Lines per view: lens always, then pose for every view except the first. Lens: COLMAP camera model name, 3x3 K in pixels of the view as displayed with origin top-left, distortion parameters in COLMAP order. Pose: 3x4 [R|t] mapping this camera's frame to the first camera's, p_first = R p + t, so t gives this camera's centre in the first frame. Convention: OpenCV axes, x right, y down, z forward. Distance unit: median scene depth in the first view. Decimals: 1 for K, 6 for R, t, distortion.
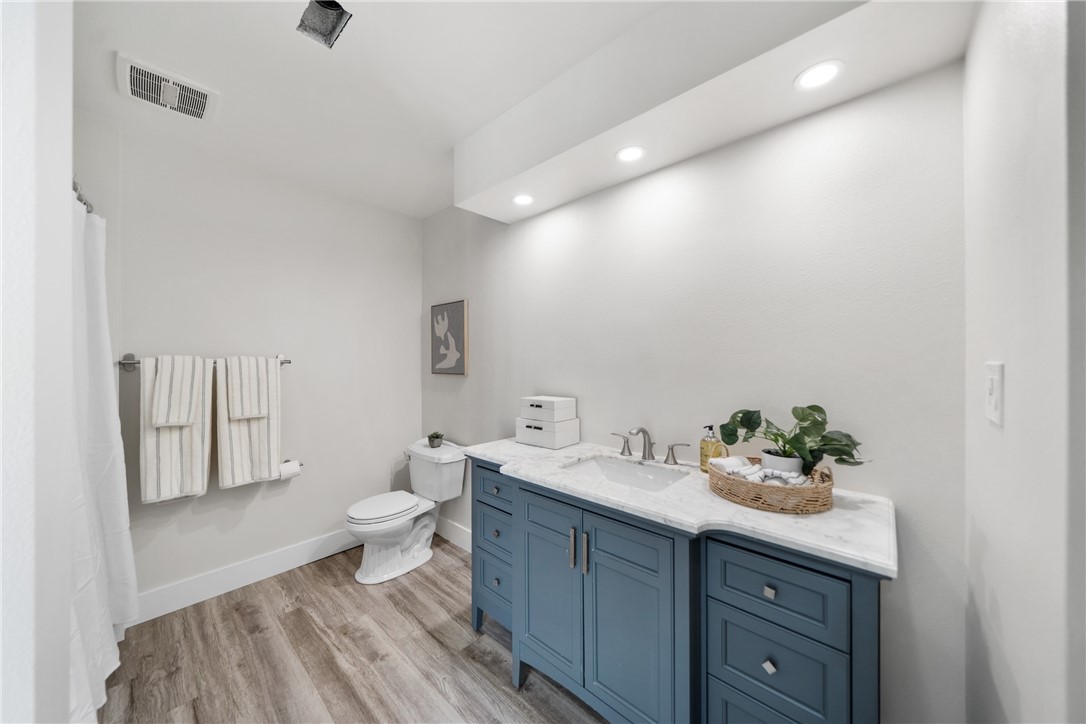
lens RADIAL K [[372.6, 0, 537.0], [0, 372.6, 361.8], [0, 0, 1]] dist [0.008264, -0.000153]
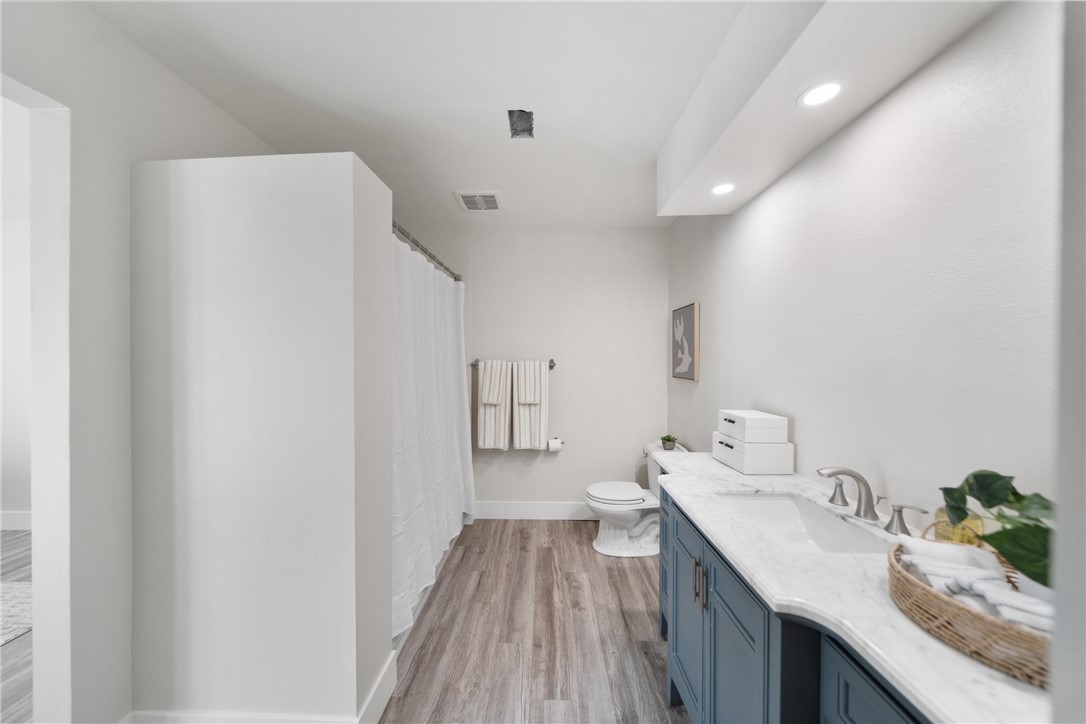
lens RADIAL K [[372.6, 0, 539.3], [0, 372.6, 364.8], [0, 0, 1]] dist [0.008264, -0.000153]
pose [[0.673892, 0.017482, -0.738623, 0.356421], [-0.008168, 0.999835, 0.016213, -0.025457], [0.738785, -0.004892, 0.673924, 0.075096]]
